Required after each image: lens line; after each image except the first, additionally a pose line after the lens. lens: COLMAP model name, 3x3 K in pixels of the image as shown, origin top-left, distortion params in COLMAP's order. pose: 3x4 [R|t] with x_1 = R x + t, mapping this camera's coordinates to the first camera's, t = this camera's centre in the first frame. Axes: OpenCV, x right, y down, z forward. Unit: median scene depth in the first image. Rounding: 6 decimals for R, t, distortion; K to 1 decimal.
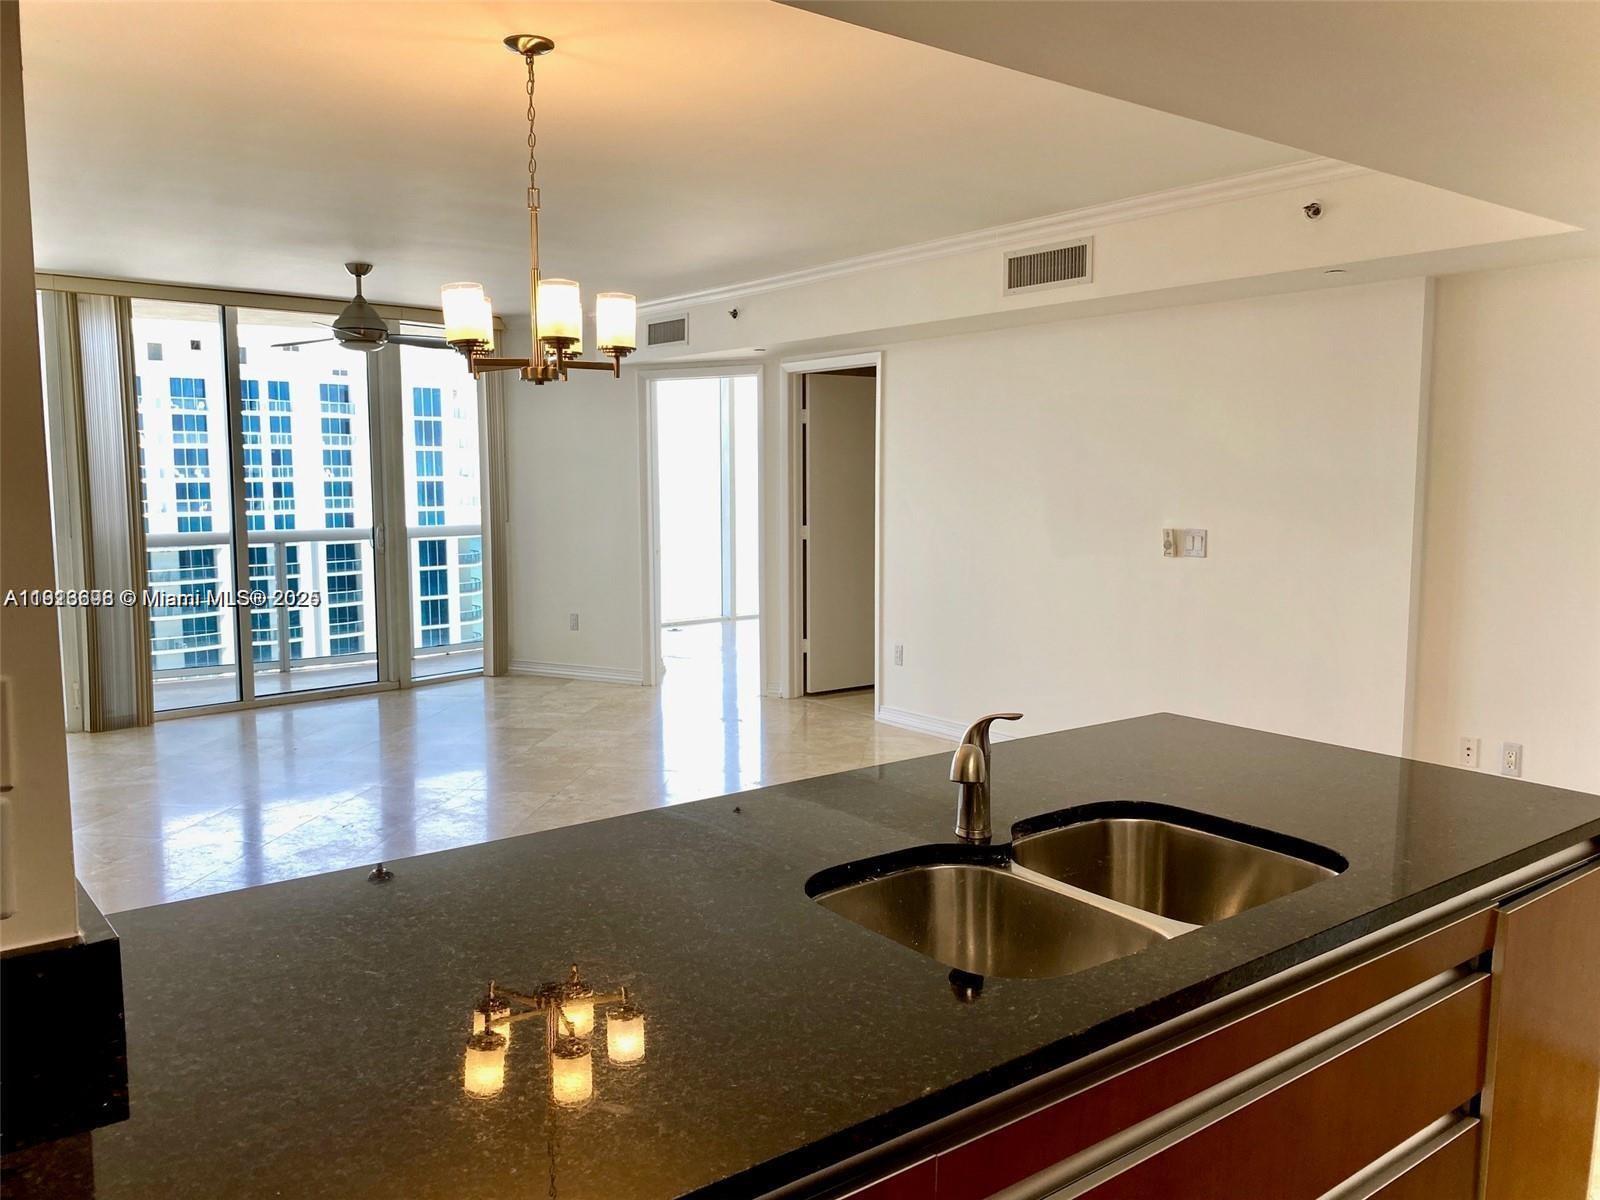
lens RADIAL K [[1224.6, 0, 800.0], [0, 1224.6, 600.0], [0, 0, 1]] dist [0.117933, -0.210200]
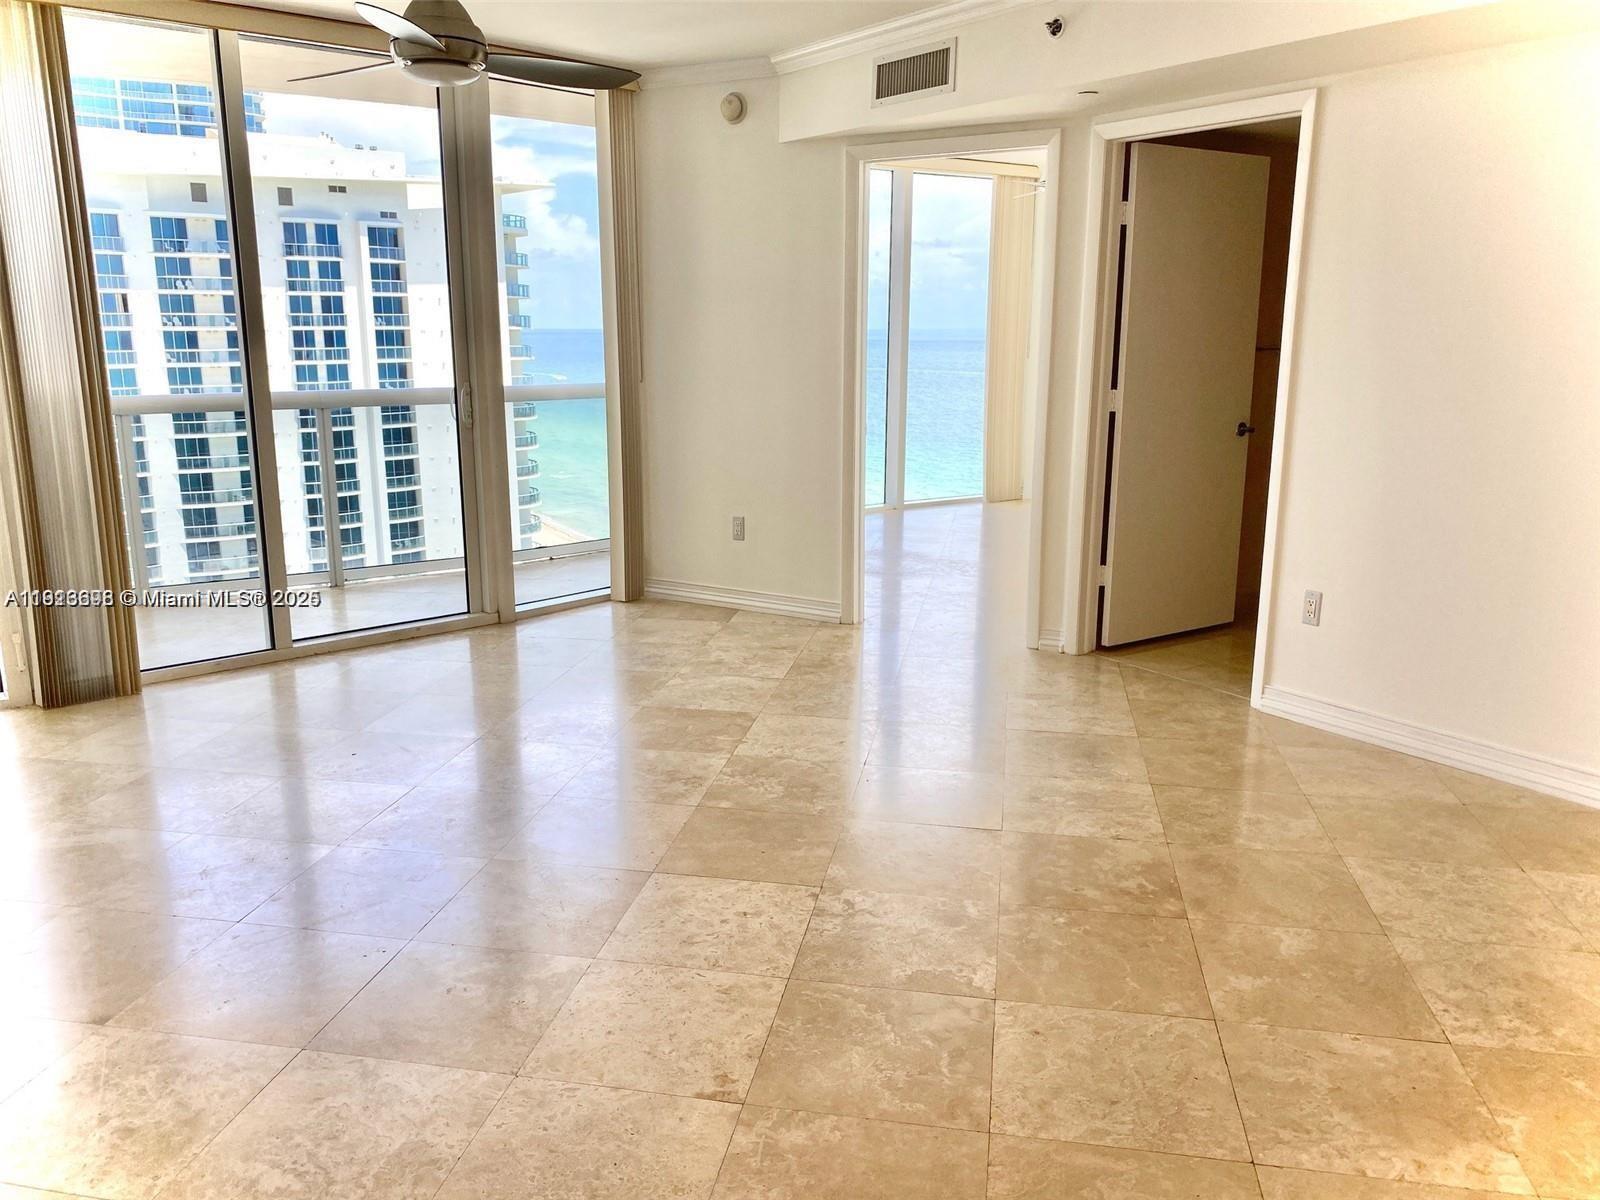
lens RADIAL K [[1224.6, 0, 800.0], [0, 1224.6, 600.0], [0, 0, 1]] dist [0.117933, -0.210200]
pose [[0.999103, 0.013033, -0.040290, -0.130312], [-0.008257, 0.993155, 0.116510, -0.025224], [0.041533, -0.116073, 0.992372, 0.329385]]
